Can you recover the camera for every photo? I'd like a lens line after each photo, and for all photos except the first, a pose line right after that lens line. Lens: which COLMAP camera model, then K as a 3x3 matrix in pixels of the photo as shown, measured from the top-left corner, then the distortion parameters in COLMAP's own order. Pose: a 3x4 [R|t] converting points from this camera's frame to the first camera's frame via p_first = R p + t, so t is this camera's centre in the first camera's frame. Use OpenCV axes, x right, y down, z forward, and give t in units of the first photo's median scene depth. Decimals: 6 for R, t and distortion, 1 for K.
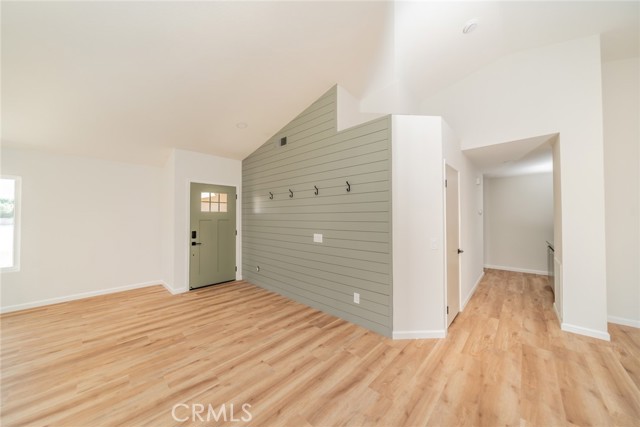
lens RADIAL K [[220.8, 0, 319.9], [0, 220.8, 216.5], [0, 0, 1]] dist [-0.012781, 0.001229]
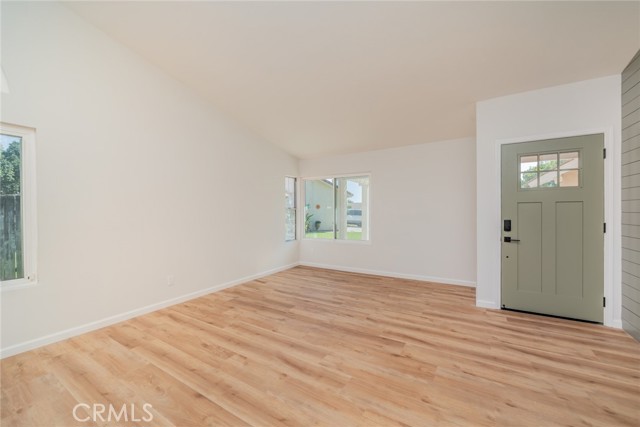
lens RADIAL K [[248.4, 0, 321.9], [0, 248.4, 211.3], [0, 0, 1]] dist [-0.006543, 0.000154]
pose [[0.212640, 0.000231, -0.977131, 0.028492], [0.011886, 0.999925, 0.002823, 0.041237], [0.977058, -0.012214, 0.212621, 0.401777]]
